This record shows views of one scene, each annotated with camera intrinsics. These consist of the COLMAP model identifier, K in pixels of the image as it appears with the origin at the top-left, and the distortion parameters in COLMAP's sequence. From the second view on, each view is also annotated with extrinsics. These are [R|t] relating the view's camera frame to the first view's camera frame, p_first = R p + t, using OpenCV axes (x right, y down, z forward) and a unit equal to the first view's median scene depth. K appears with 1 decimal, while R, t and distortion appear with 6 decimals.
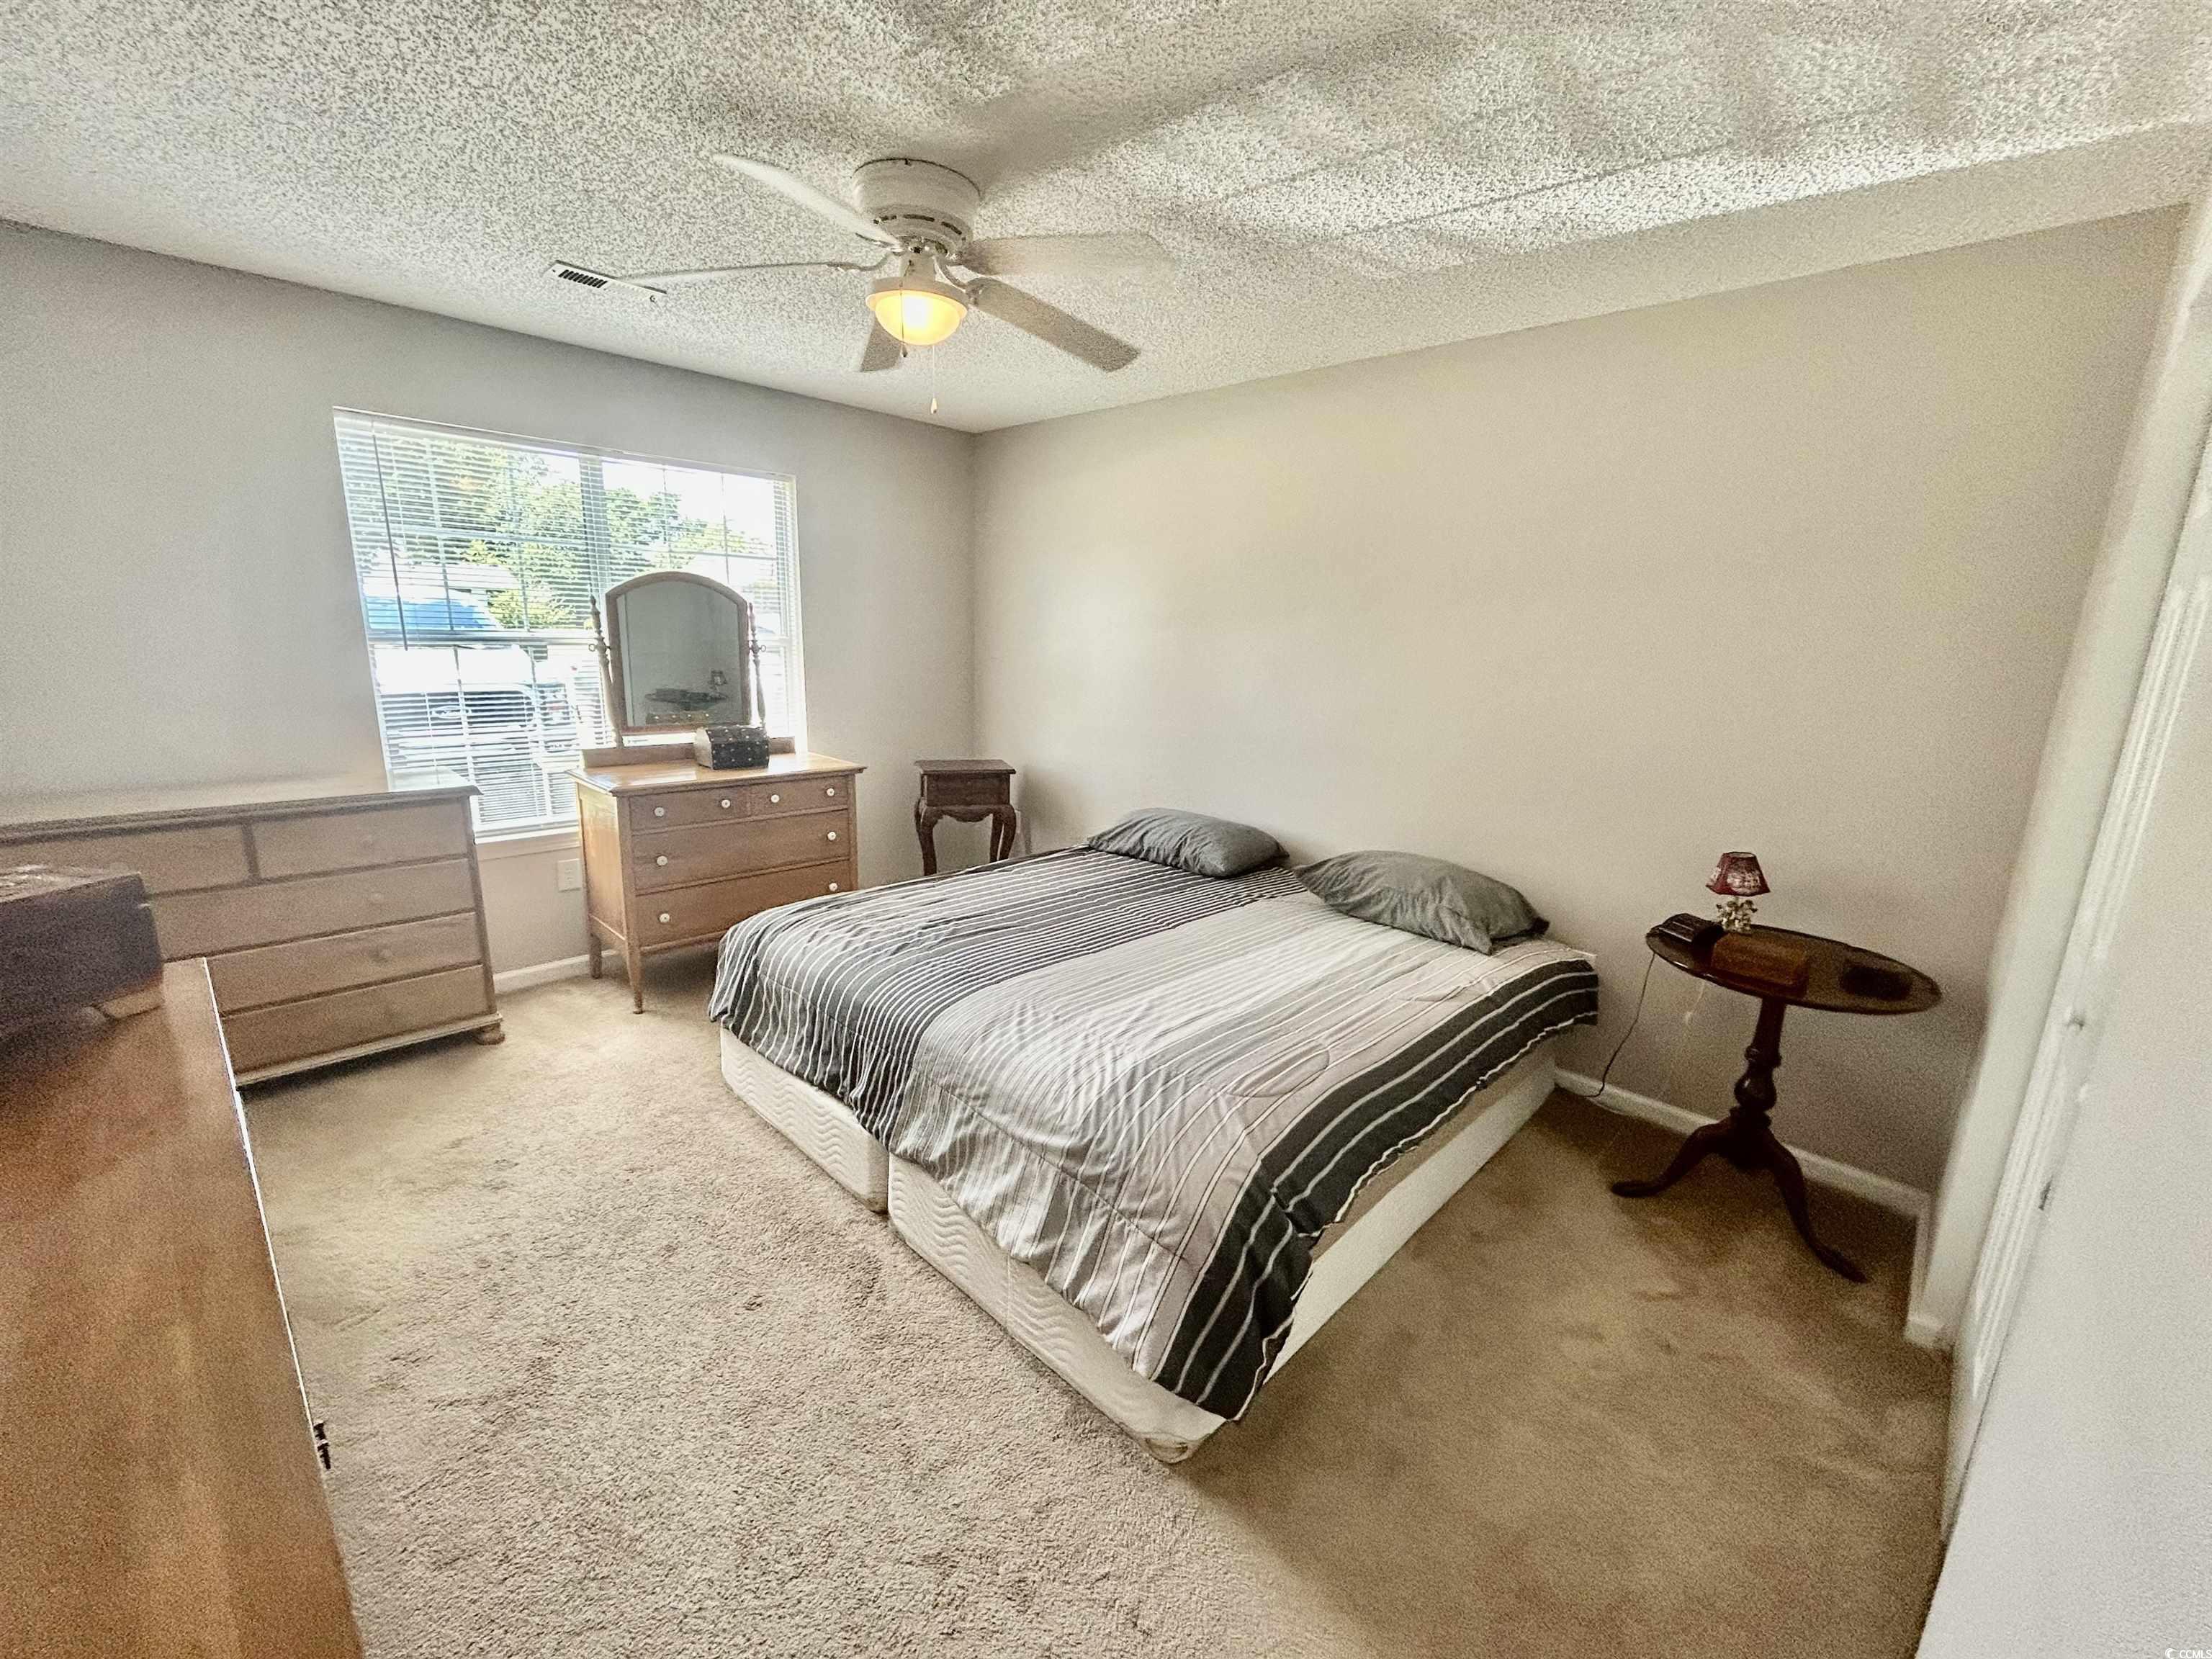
lens RADIAL K [[899.7, 0, 1106.5], [0, 899.7, 834.7], [0, 0, 1]] dist [0.004274, -0.000098]
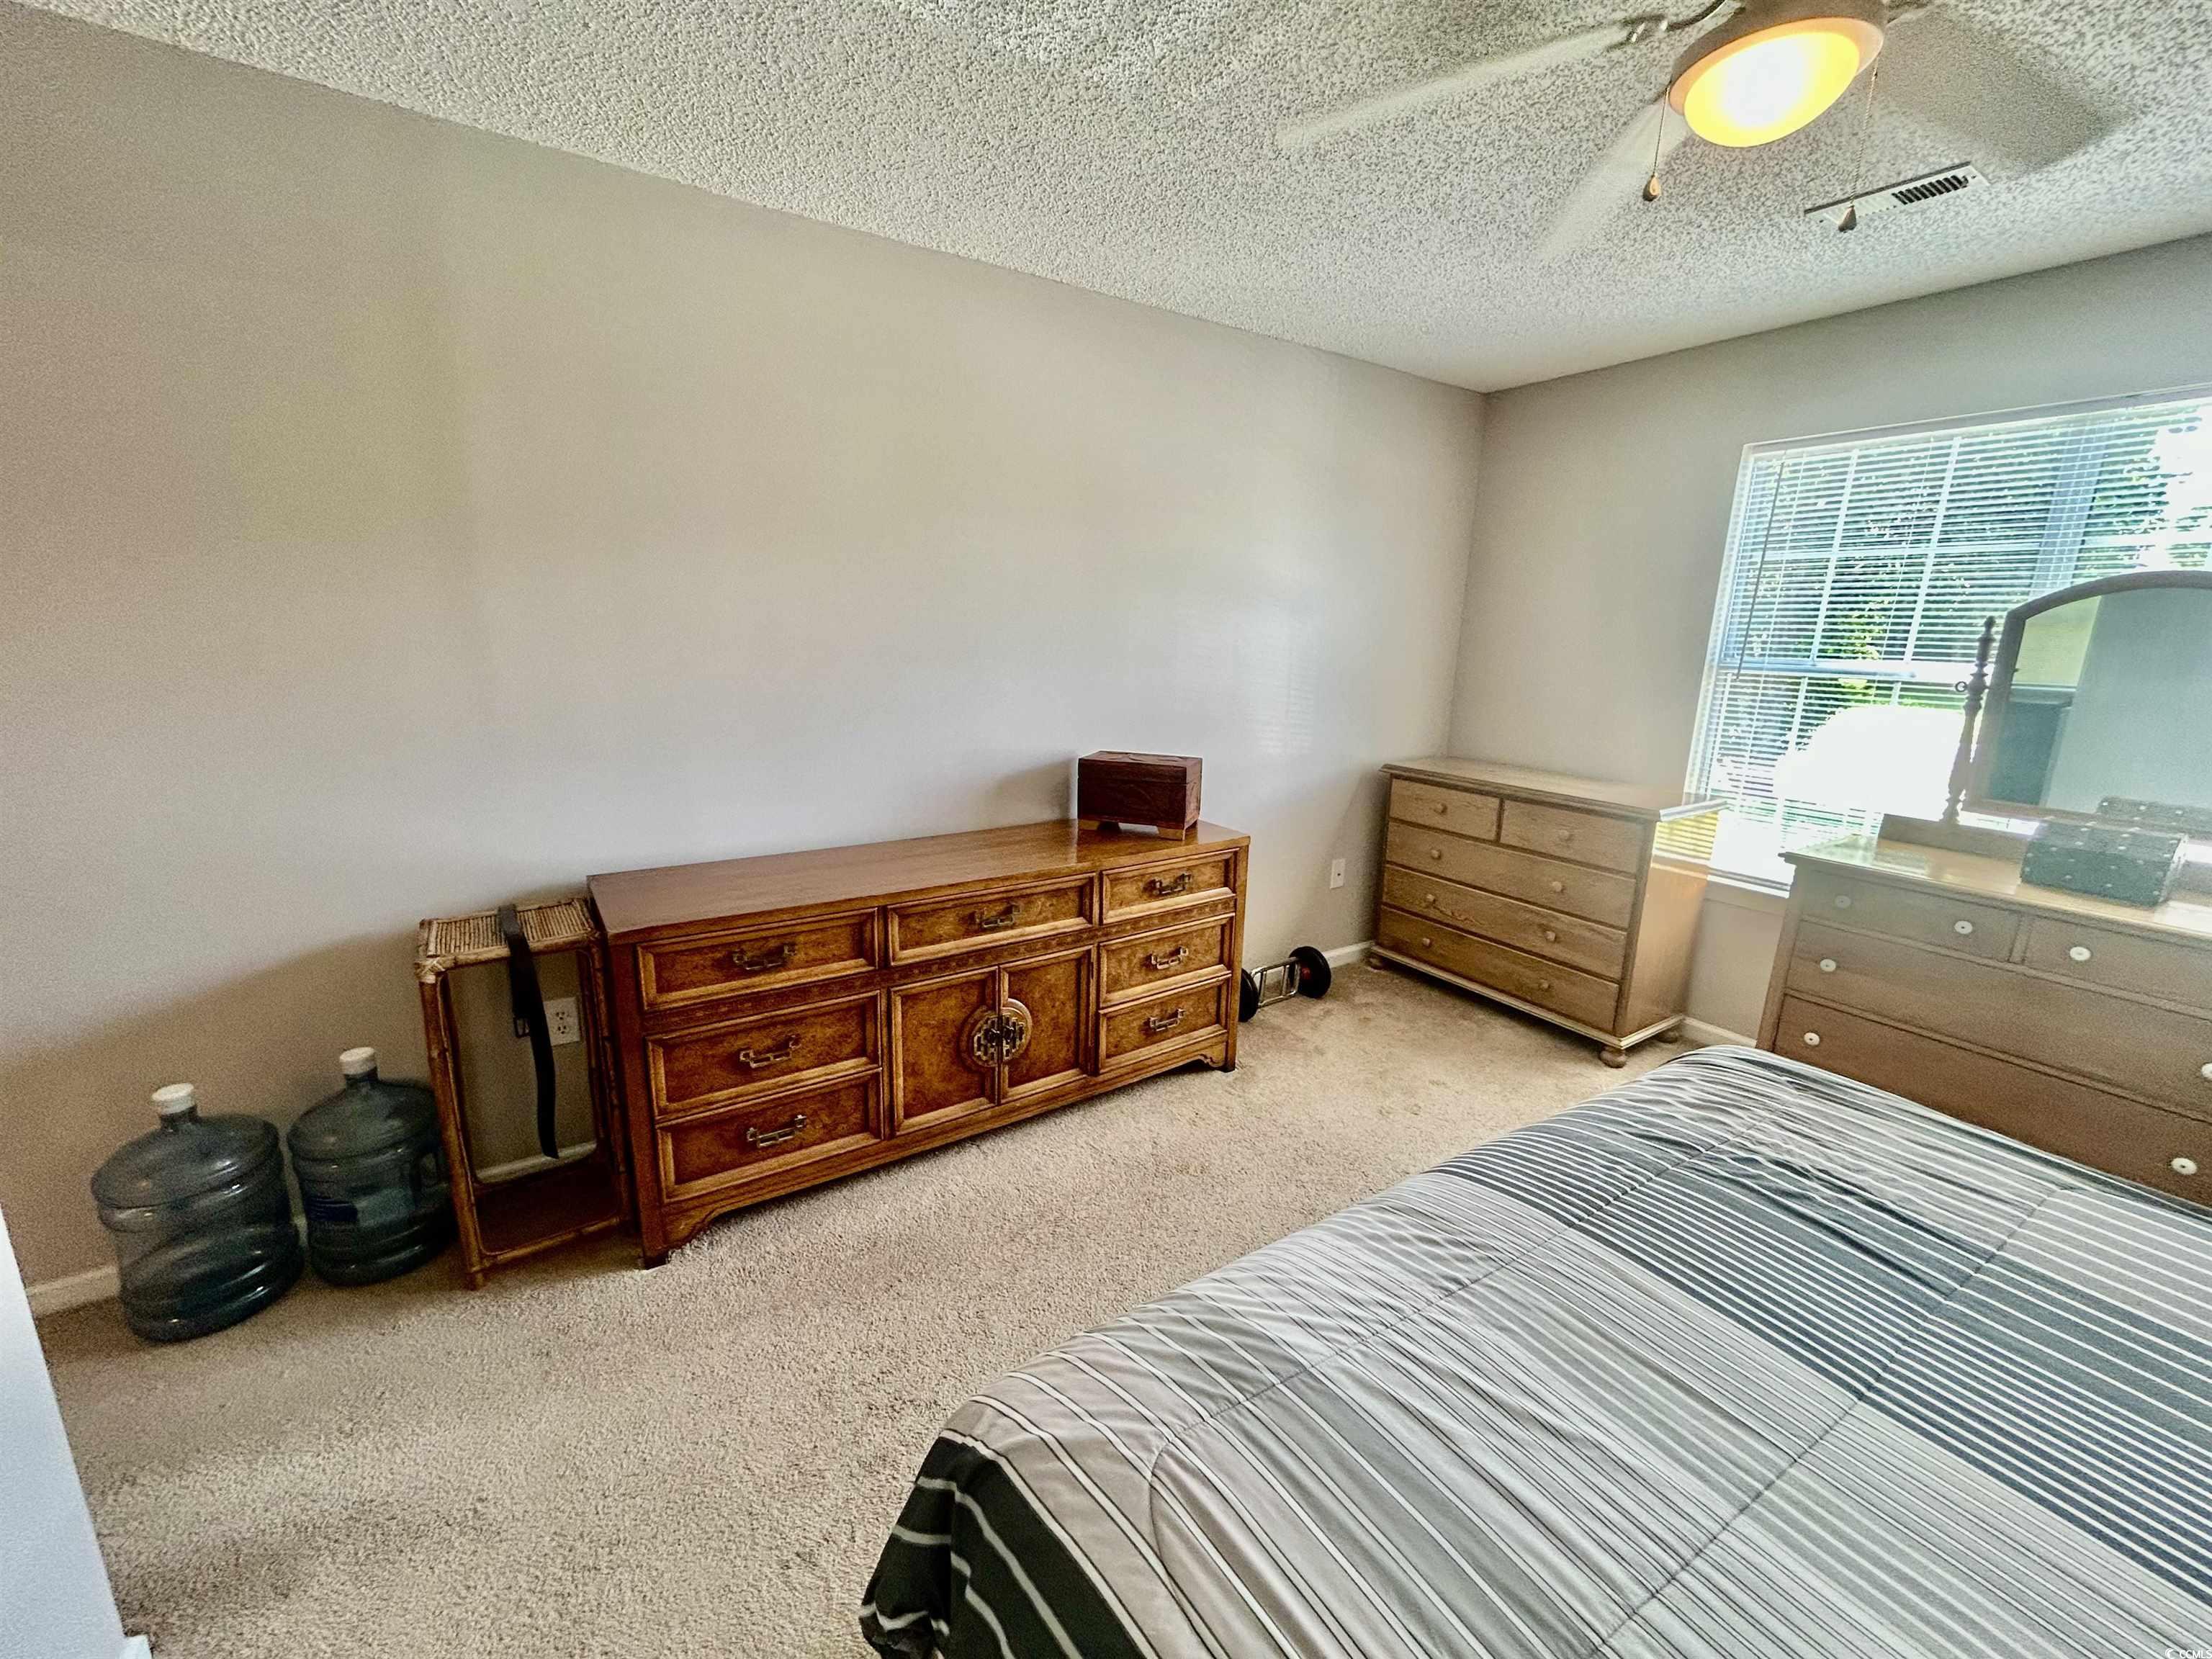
lens RADIAL K [[899.7, 0, 1101.8], [0, 899.7, 825.7], [0, 0, 1]] dist [0.004274, -0.000098]
pose [[-0.236353, 0.171970, -0.956328, 0.399539], [-0.247634, 0.941053, 0.230425, -0.119844], [0.939582, 0.291282, -0.179835, 0.636594]]
